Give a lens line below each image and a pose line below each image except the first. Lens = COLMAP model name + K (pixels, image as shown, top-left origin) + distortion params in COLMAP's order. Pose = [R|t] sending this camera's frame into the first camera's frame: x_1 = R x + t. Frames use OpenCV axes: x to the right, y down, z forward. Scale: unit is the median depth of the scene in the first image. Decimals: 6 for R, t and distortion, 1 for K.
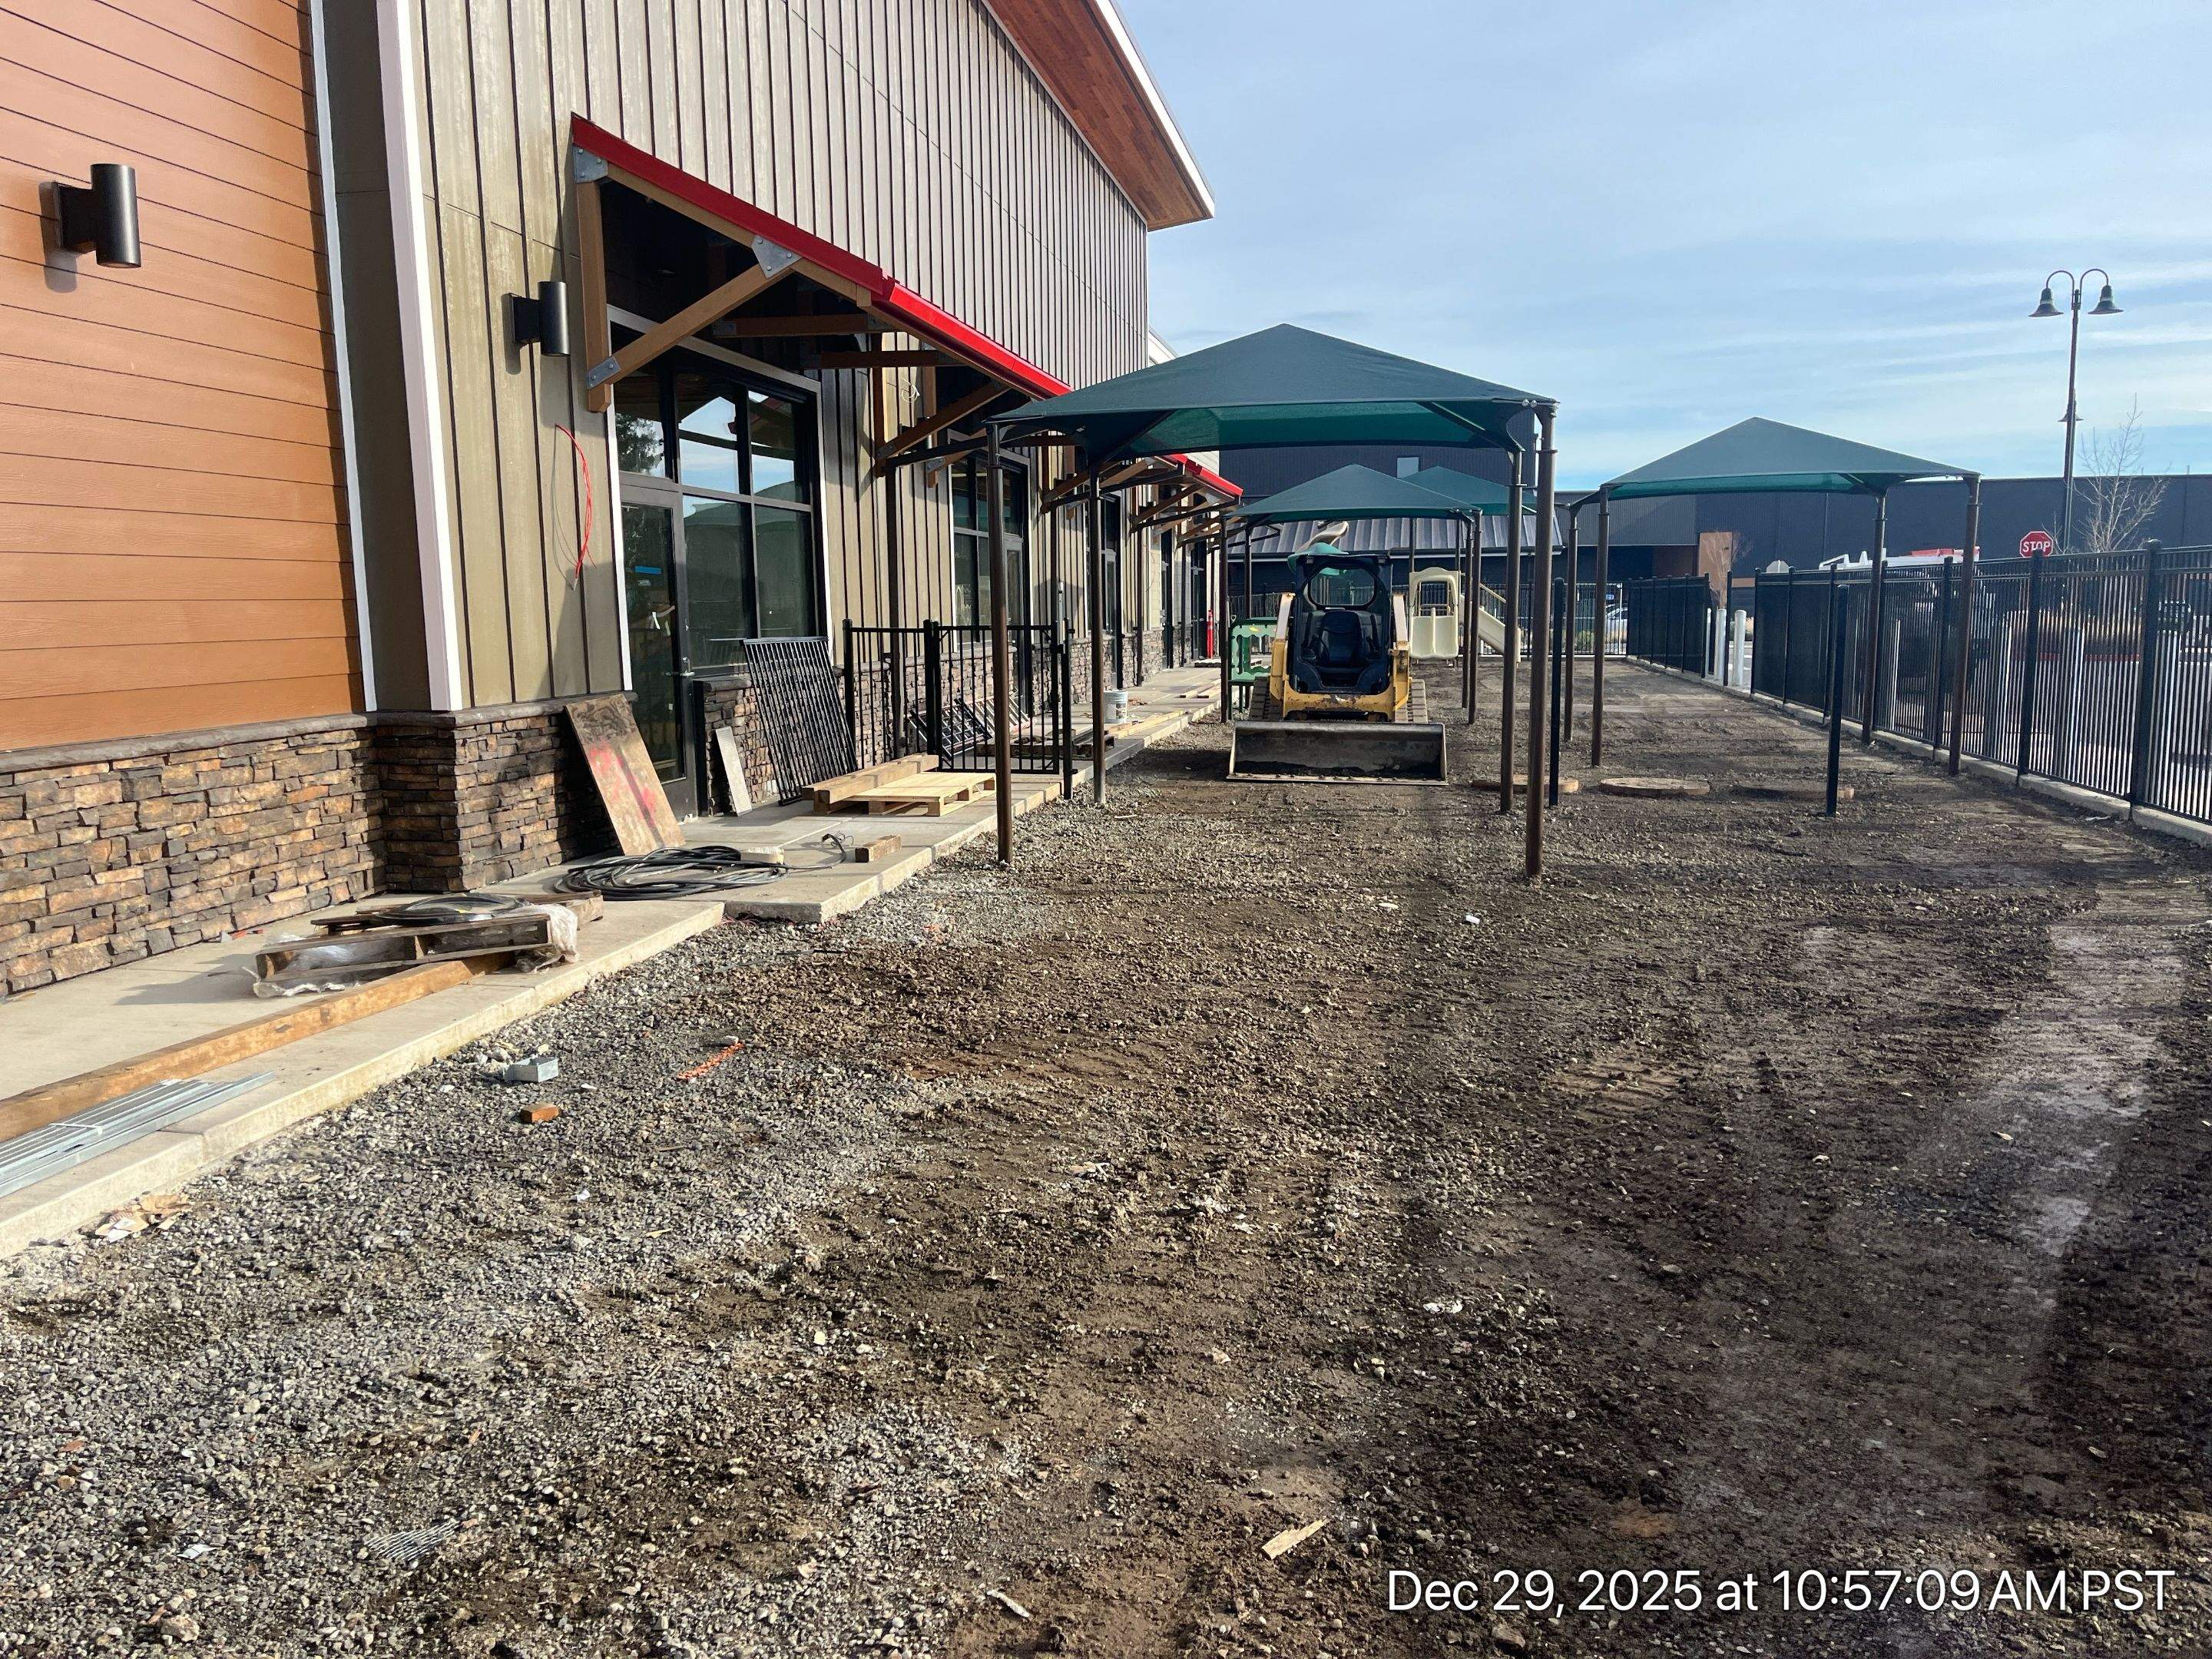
lens RADIAL K [[1688.1, 0, 1106.0], [0, 1688.1, 829.5], [0, 0, 1]] dist [0.128301, -0.191586]
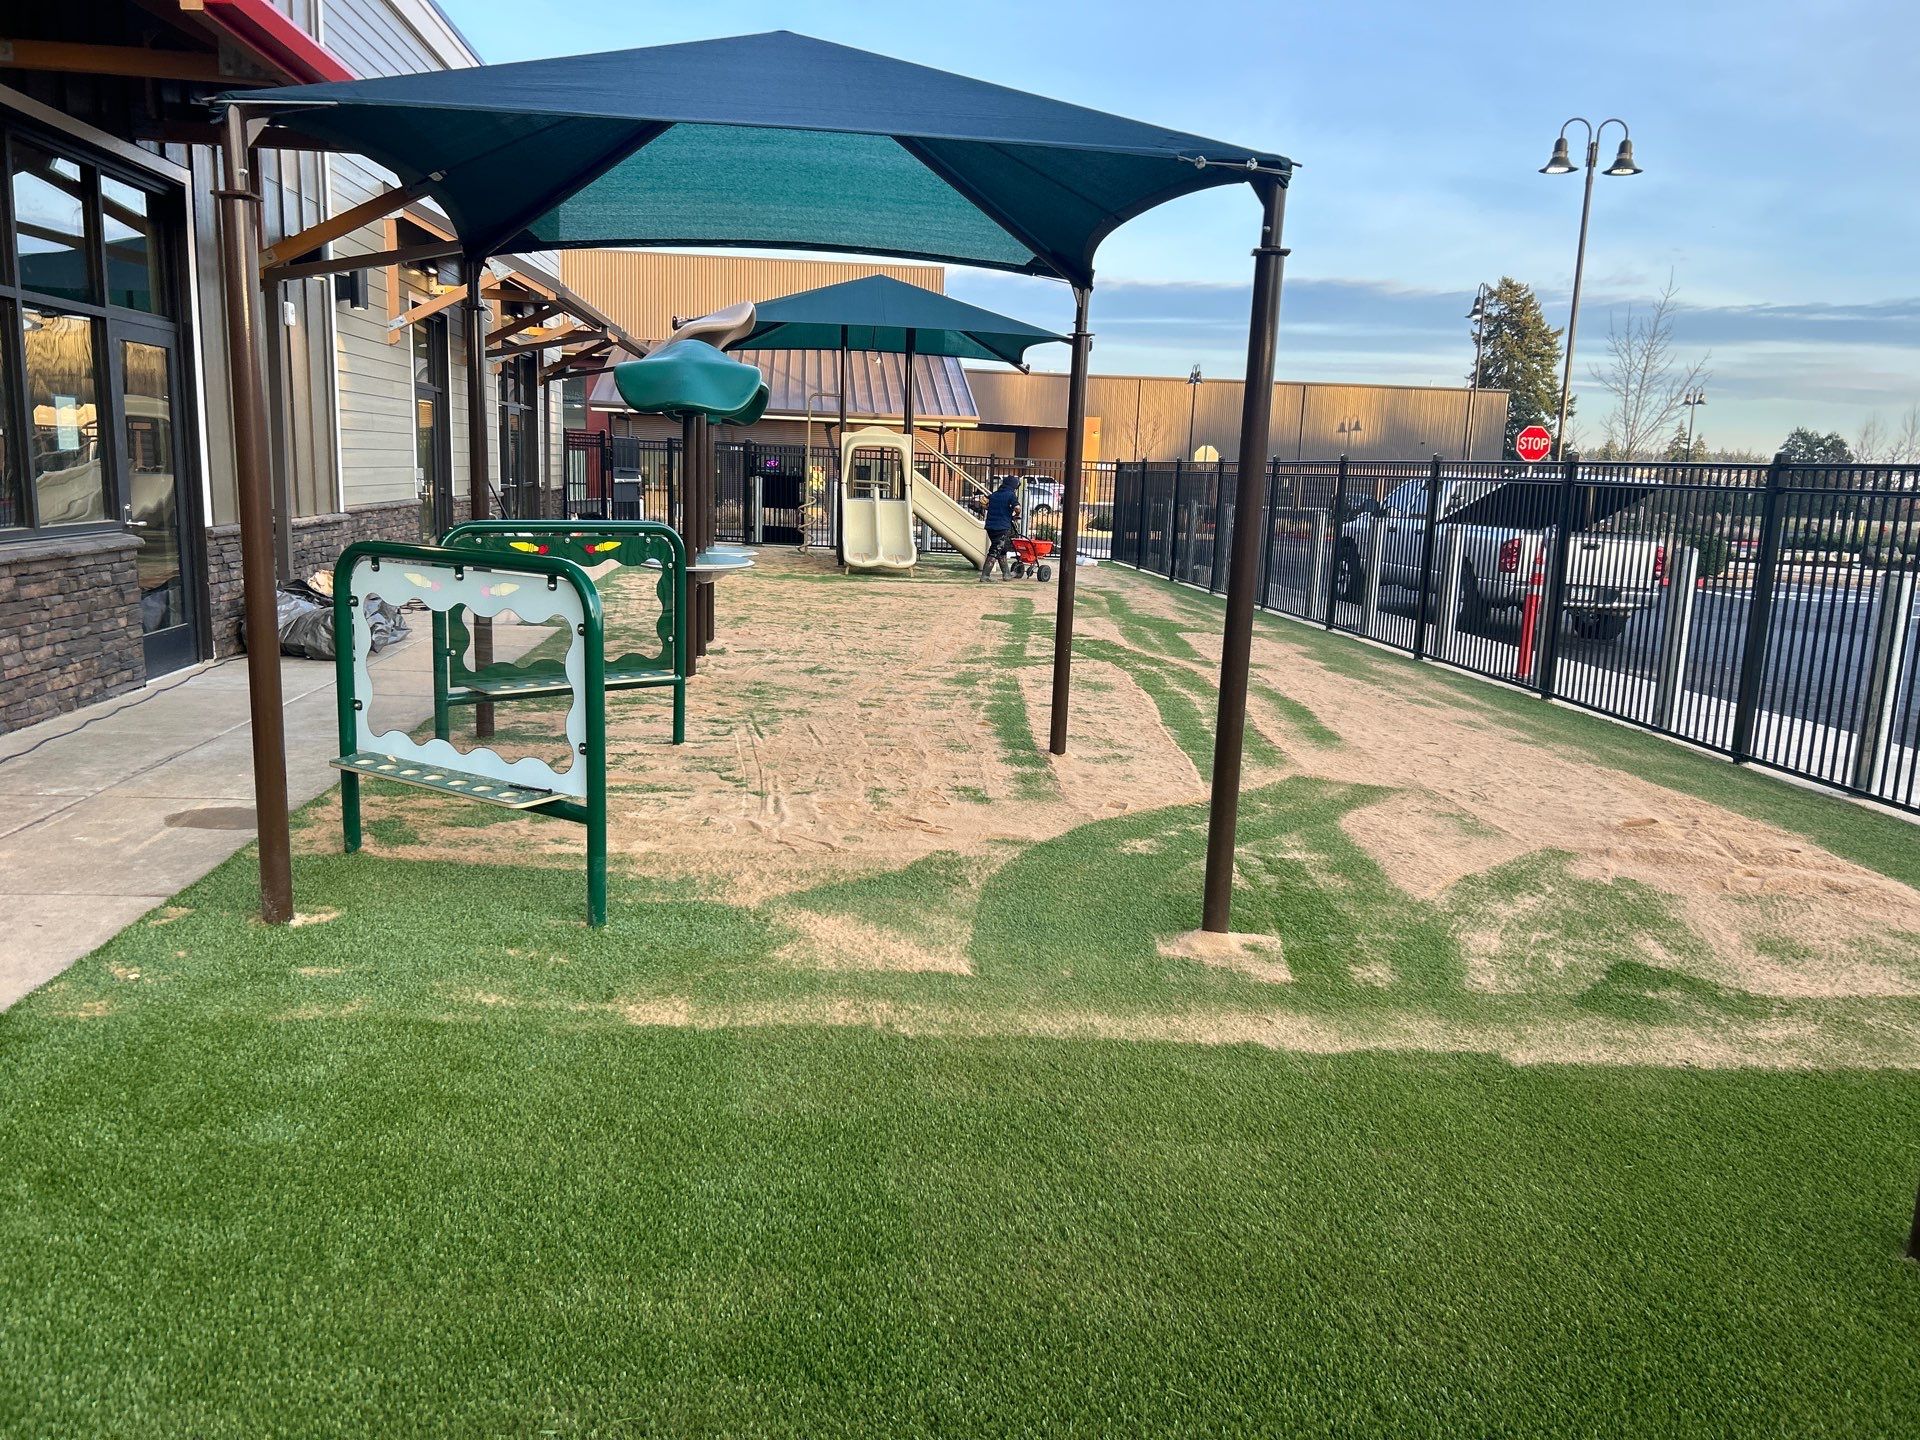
lens RADIAL K [[1479.1, 0, 946.5], [0, 1479.1, 742.7], [0, 0, 1]] dist [0.065201, -0.068130]
pose [[0.960250, -0.005571, 0.279084, 0.076740], [-0.009265, 0.998614, 0.051813, -0.086925], [-0.278986, -0.052339, 0.958868, 0.616870]]
